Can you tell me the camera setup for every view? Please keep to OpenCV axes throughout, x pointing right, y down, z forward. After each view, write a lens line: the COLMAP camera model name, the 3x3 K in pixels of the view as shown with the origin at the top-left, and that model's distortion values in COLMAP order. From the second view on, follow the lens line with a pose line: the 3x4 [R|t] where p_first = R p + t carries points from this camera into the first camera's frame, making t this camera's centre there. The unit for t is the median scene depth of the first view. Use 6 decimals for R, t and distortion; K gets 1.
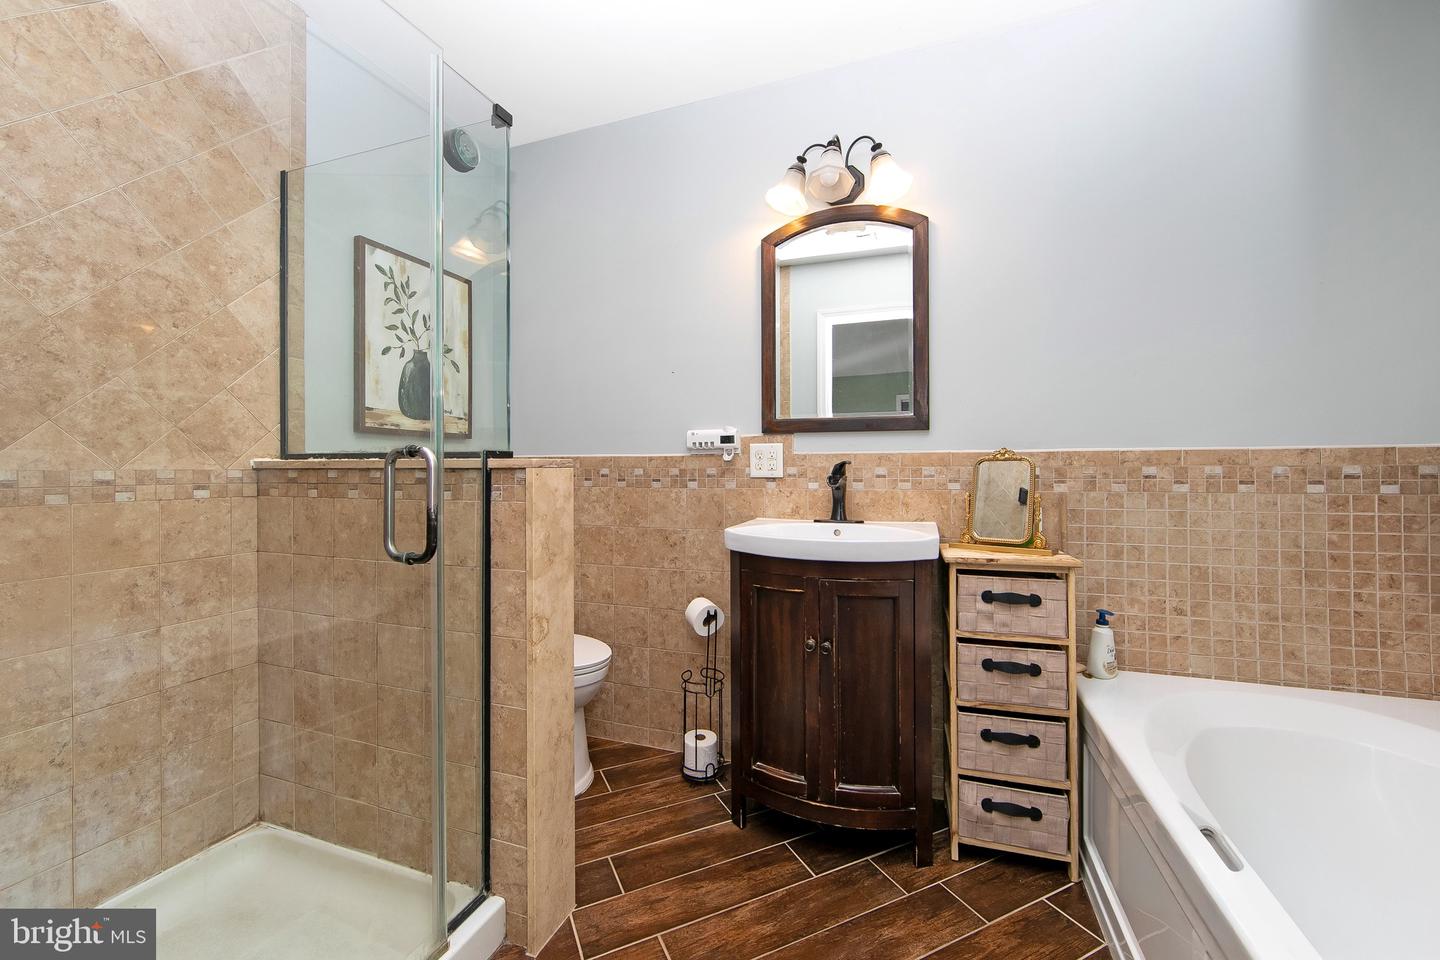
lens RADIAL K [[568.8, 0, 708.8], [0, 568.8, 469.2], [0, 0, 1]] dist [-0.007727, 0.000310]
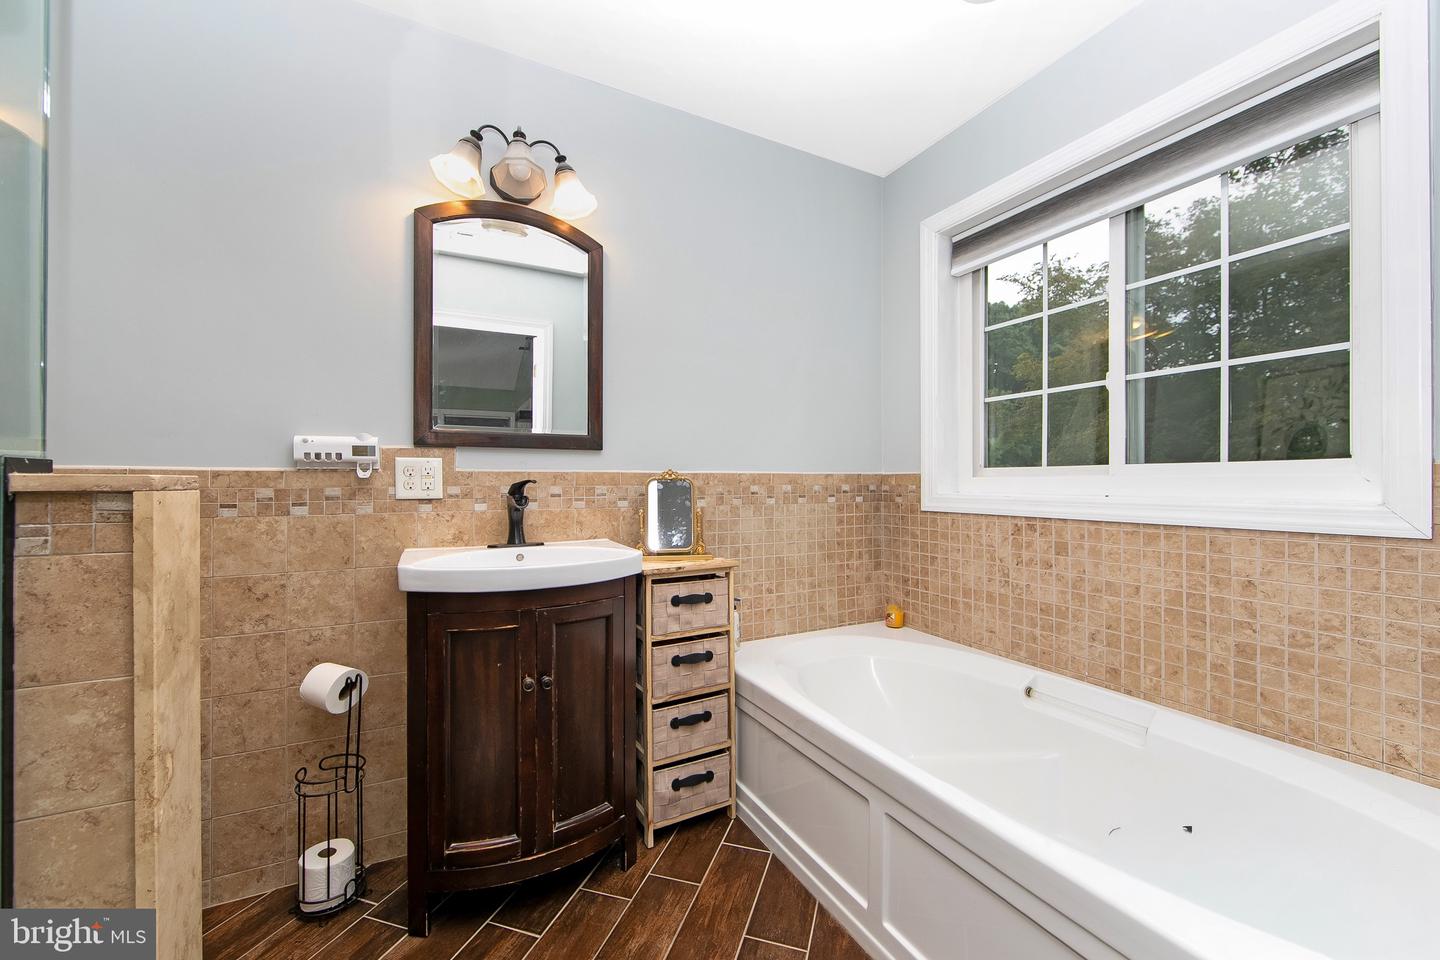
lens RADIAL K [[568.8, 0, 712.2], [0, 568.8, 483.1], [0, 0, 1]] dist [-0.007727, 0.000310]
pose [[0.674037, 0.001209, 0.738697, -0.278617], [0.002270, 0.999991, -0.003708, -0.005577], [-0.738694, 0.004176, 0.674028, 0.168031]]
